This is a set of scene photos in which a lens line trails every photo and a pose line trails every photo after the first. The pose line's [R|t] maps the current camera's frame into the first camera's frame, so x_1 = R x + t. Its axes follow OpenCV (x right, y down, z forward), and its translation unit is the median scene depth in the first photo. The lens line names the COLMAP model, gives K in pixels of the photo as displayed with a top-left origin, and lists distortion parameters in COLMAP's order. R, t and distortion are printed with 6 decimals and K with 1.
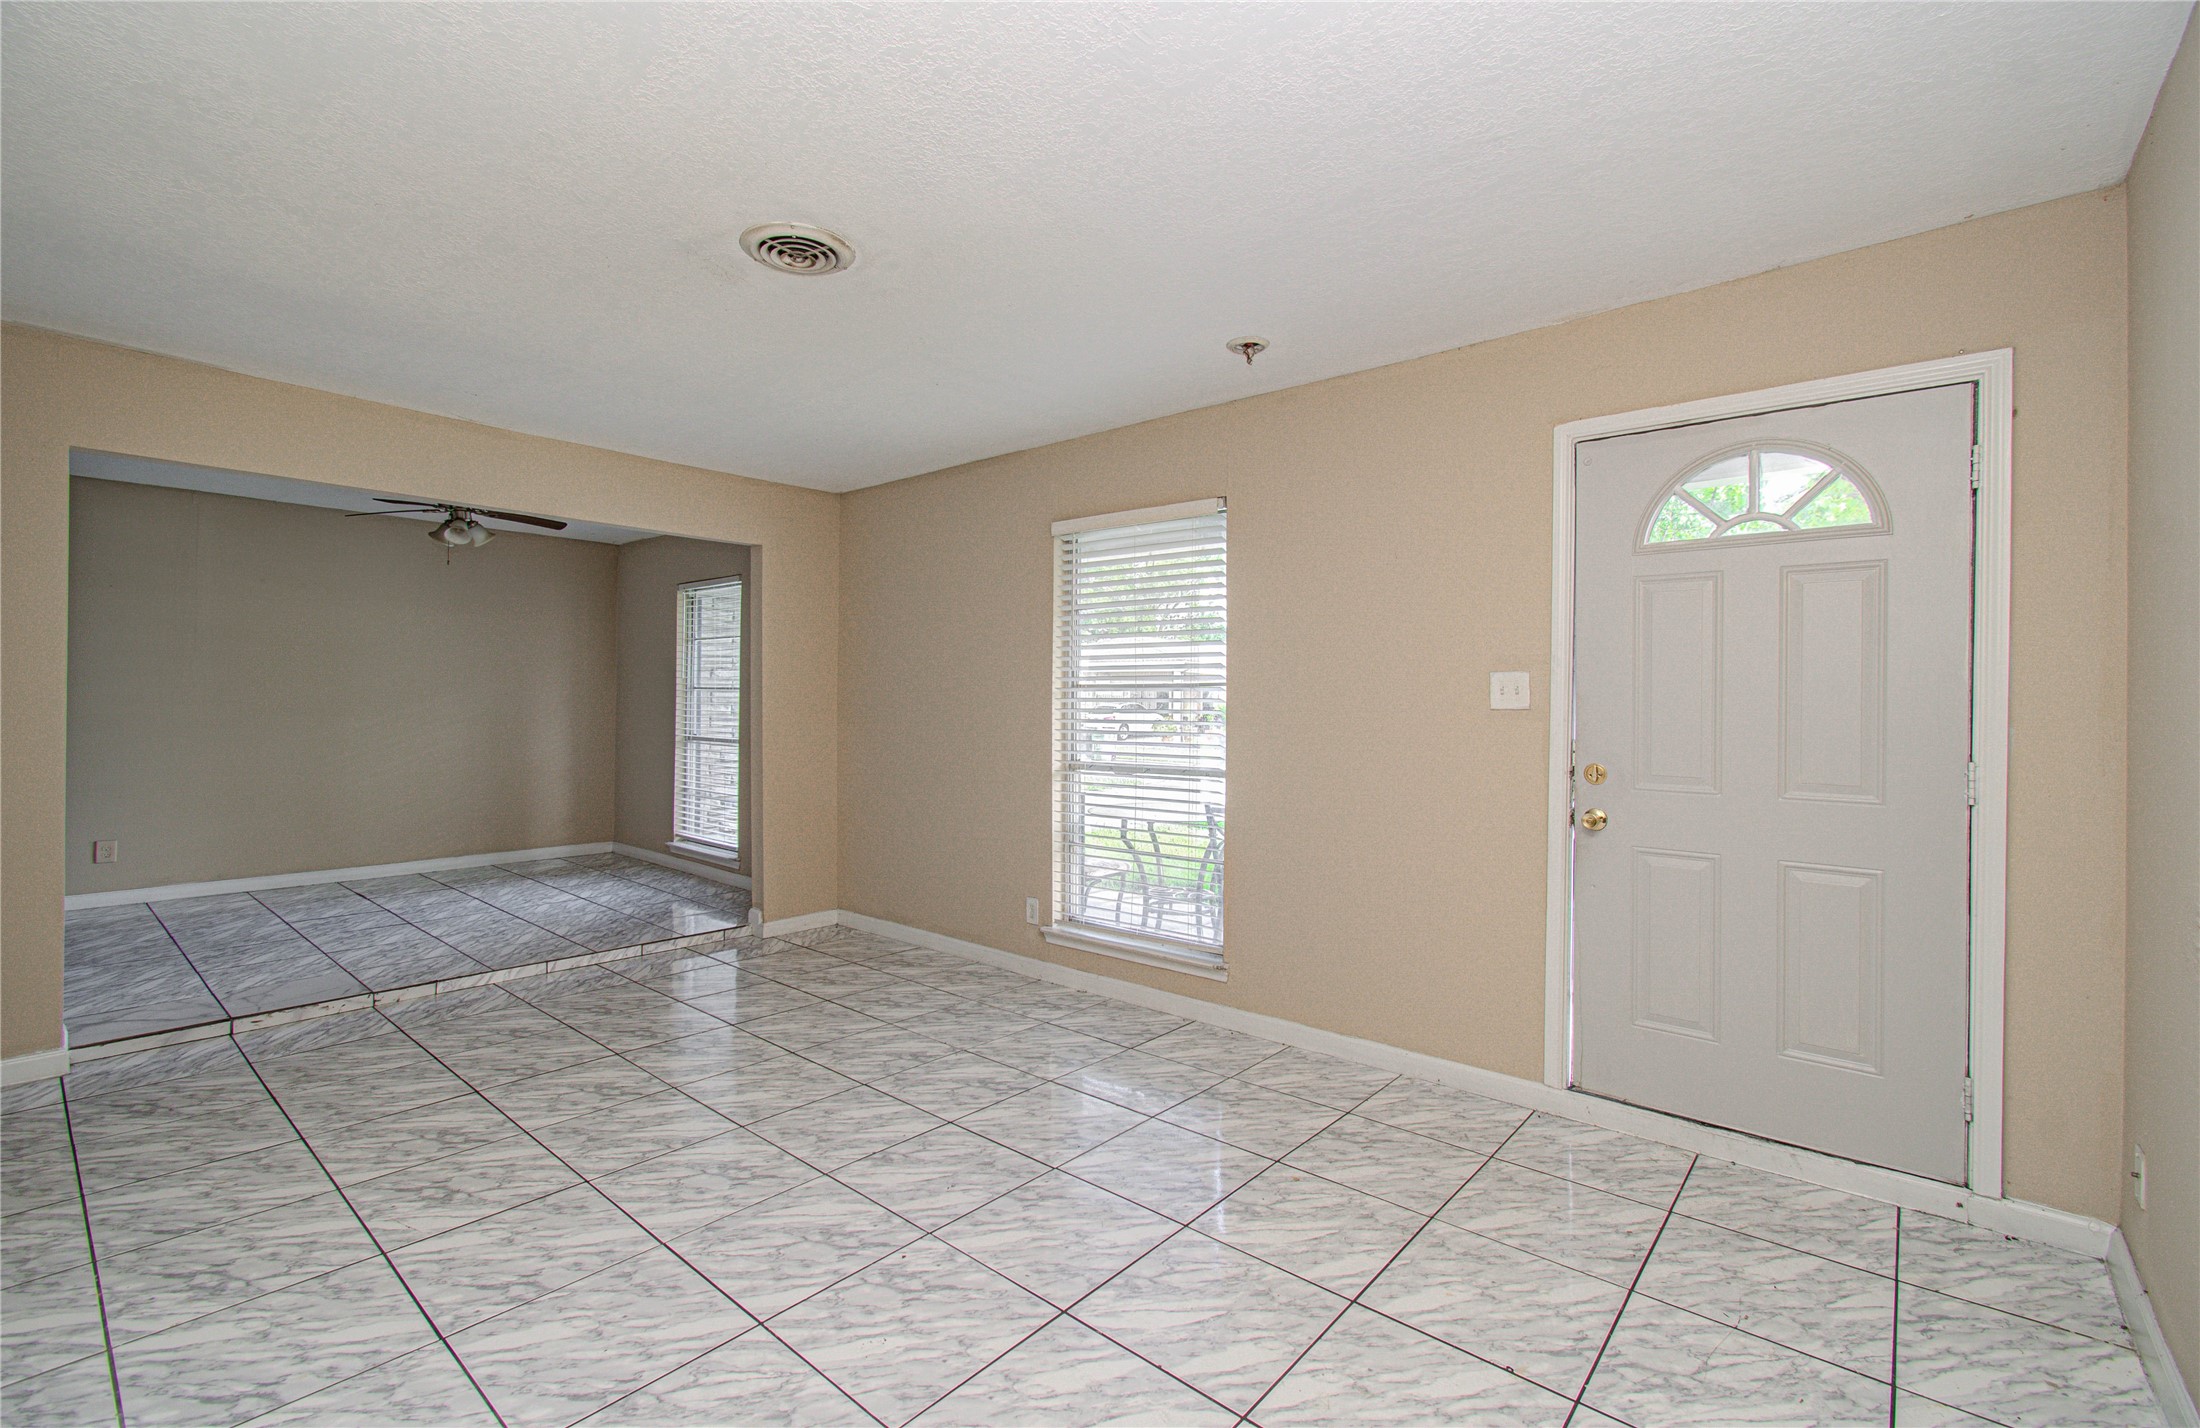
lens RADIAL K [[953.7, 0, 1107.0], [0, 953.7, 687.9], [0, 0, 1]] dist [-0.008960, 0.004825]
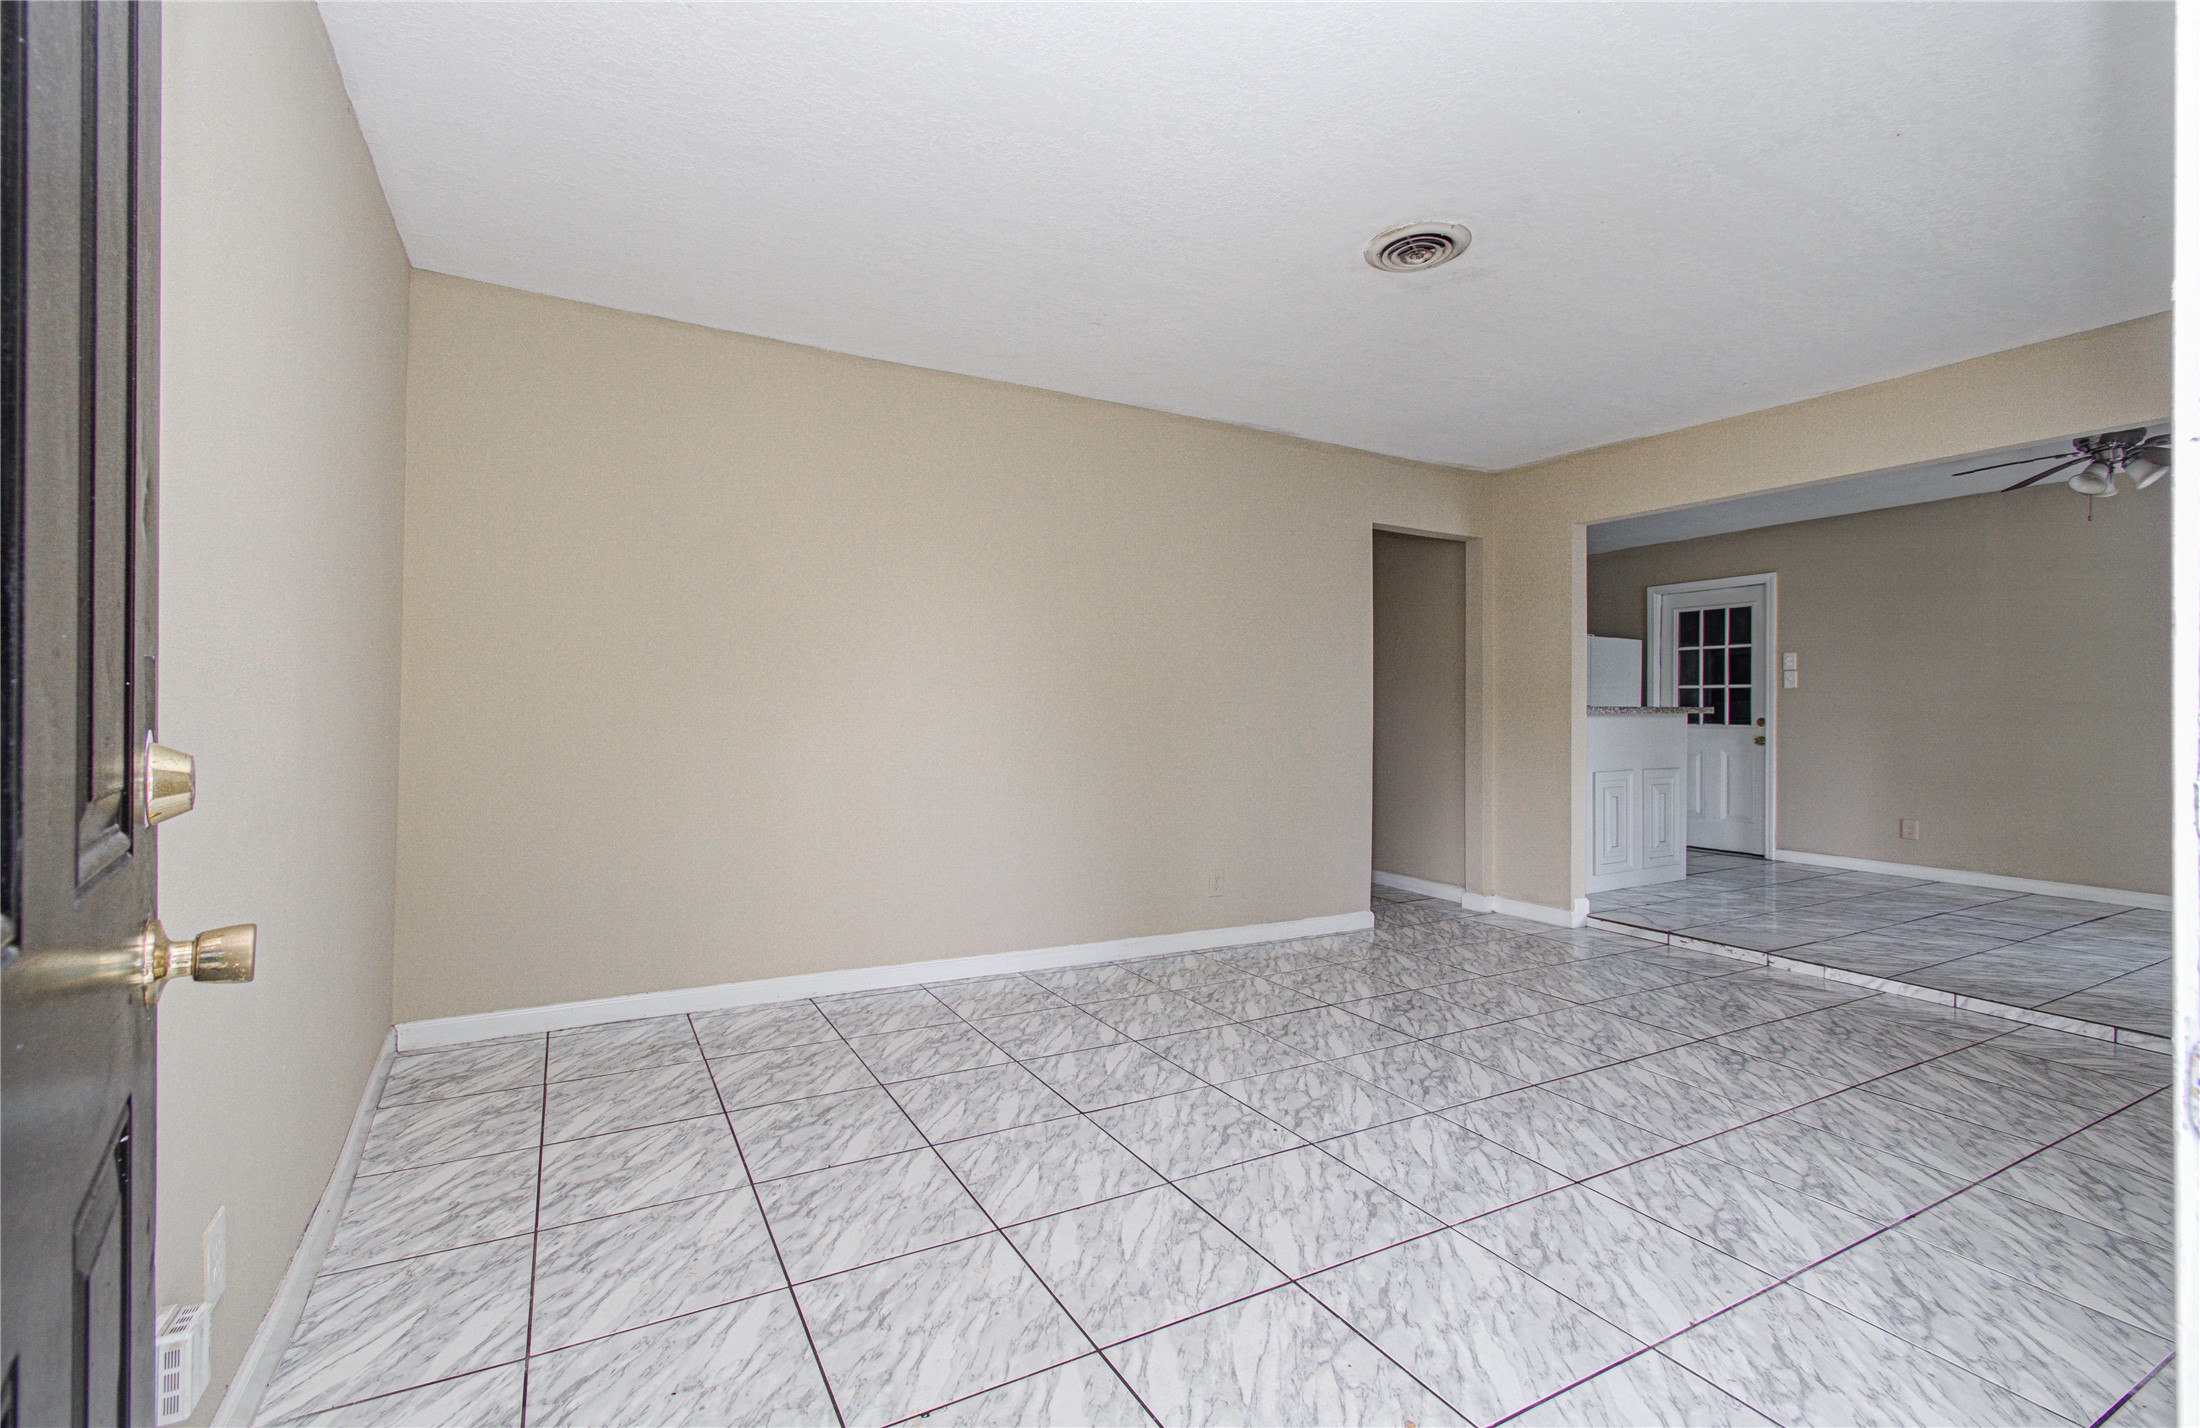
lens RADIAL K [[953.7, 0, 1065.3], [0, 953.7, 699.8], [0, 0, 1]] dist [-0.008960, 0.004825]
pose [[-0.378731, -0.021176, -0.925264, 0.664444], [0.003663, 0.999696, -0.024379, 0.067125], [0.925500, -0.012623, -0.378538, 0.824491]]
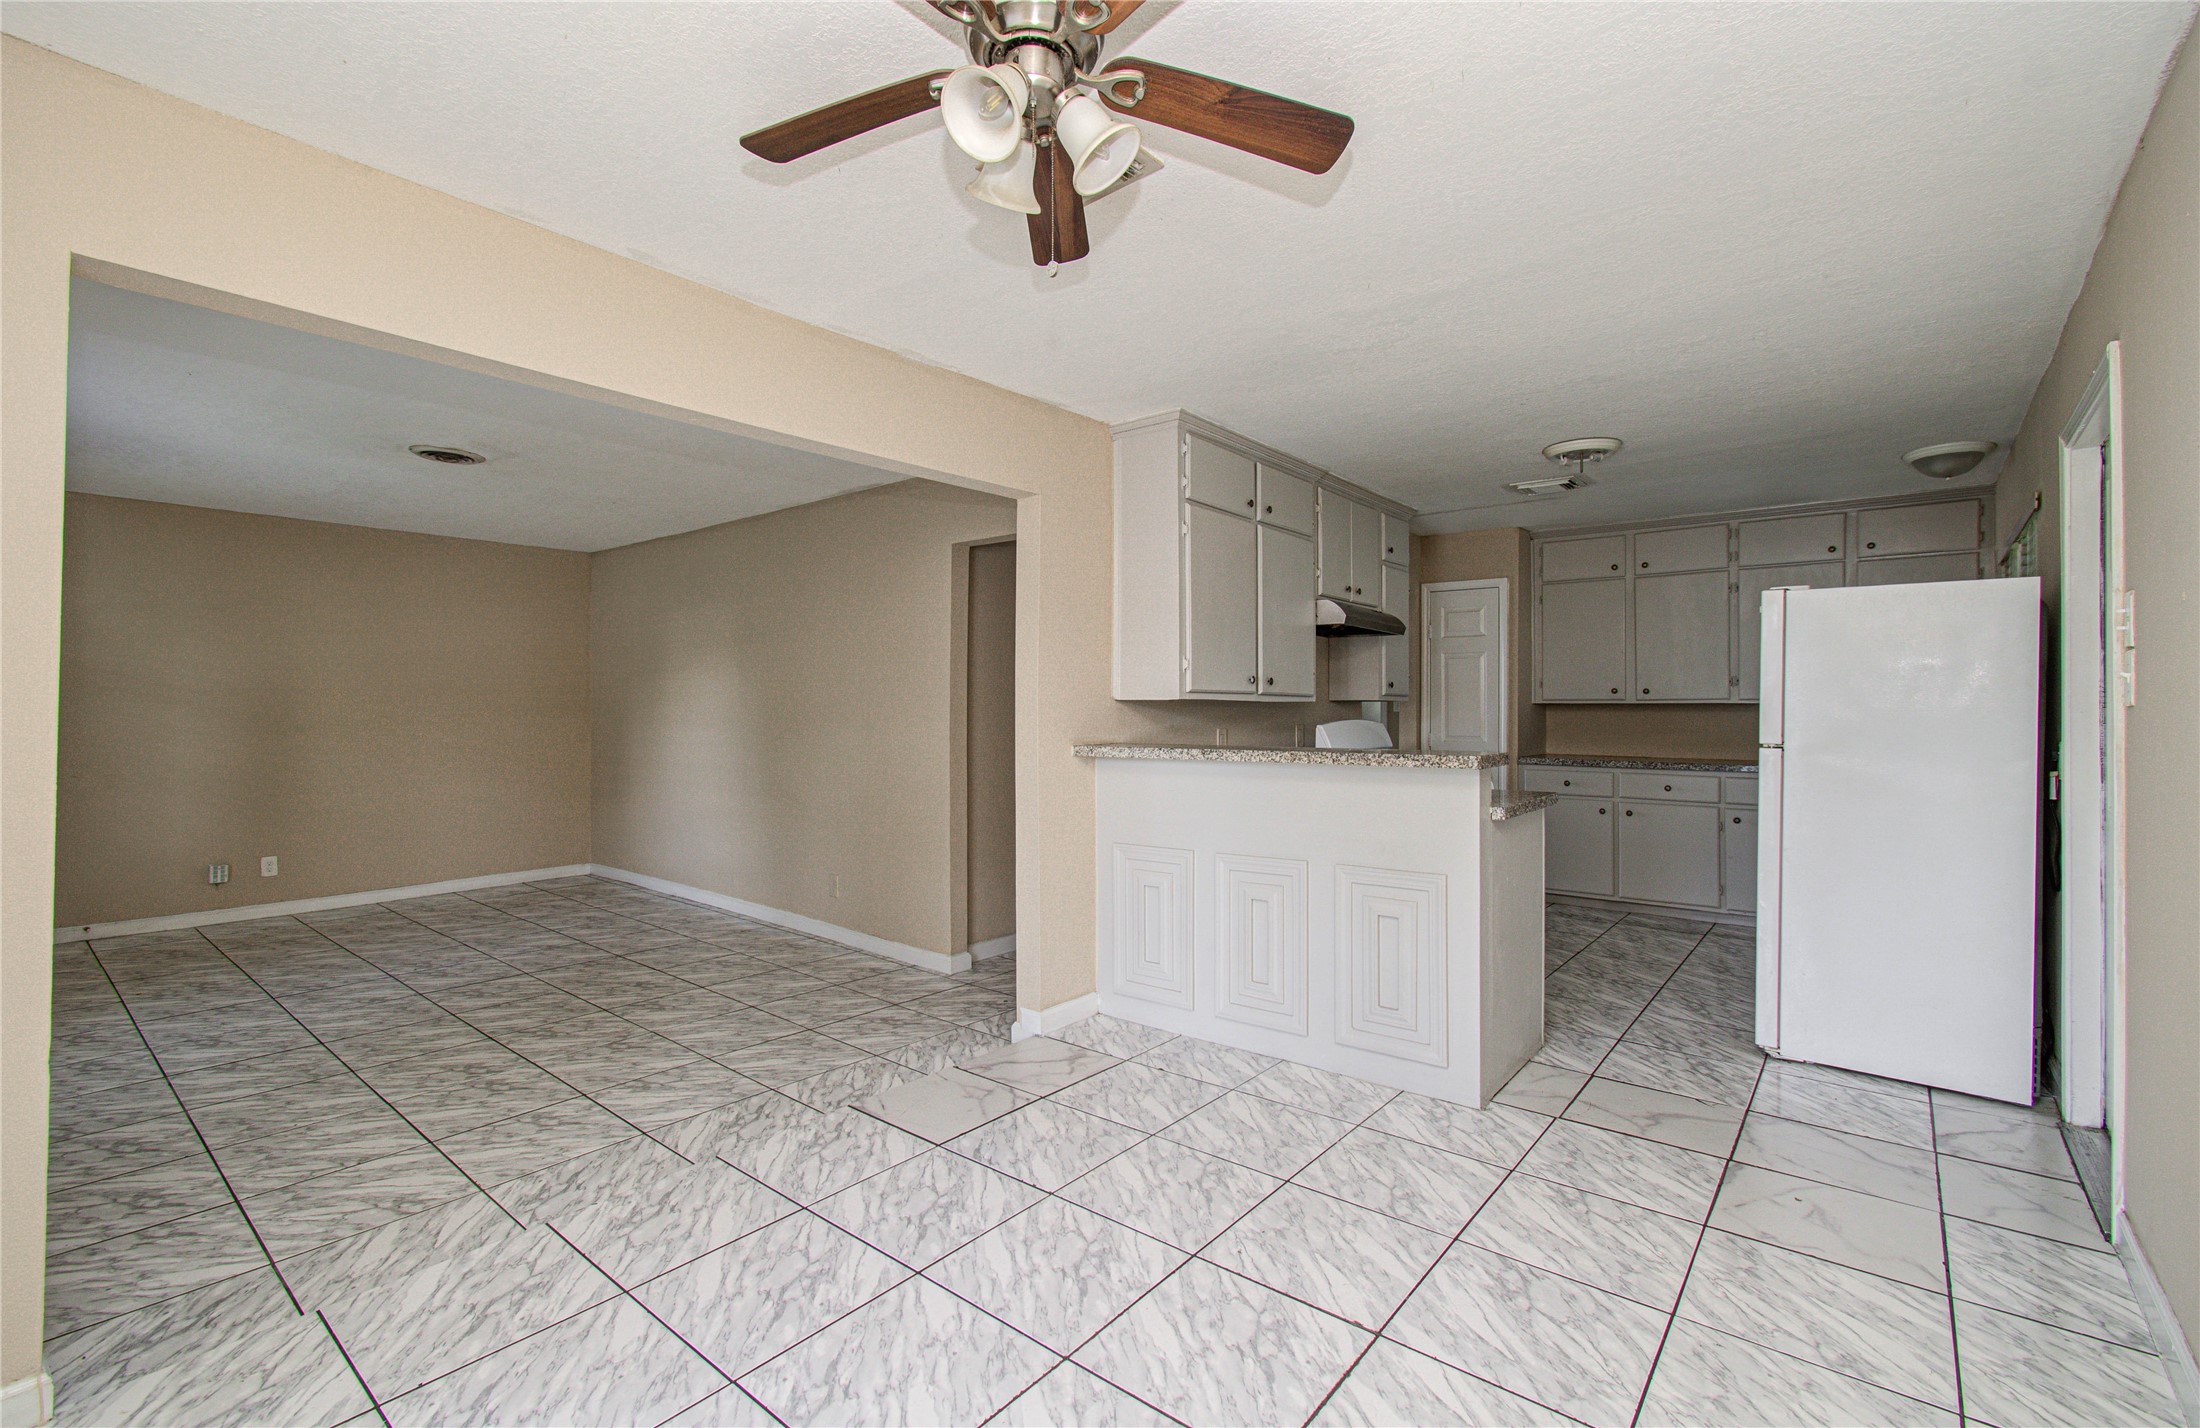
lens RADIAL K [[953.7, 0, 1099.4], [0, 953.7, 701.8], [0, 0, 1]] dist [-0.008960, 0.004825]
pose [[-0.999853, -0.011293, -0.012892, -1.176233], [-0.011006, 0.999694, -0.022149, 0.015550], [0.013138, -0.022004, -0.999672, 2.167497]]
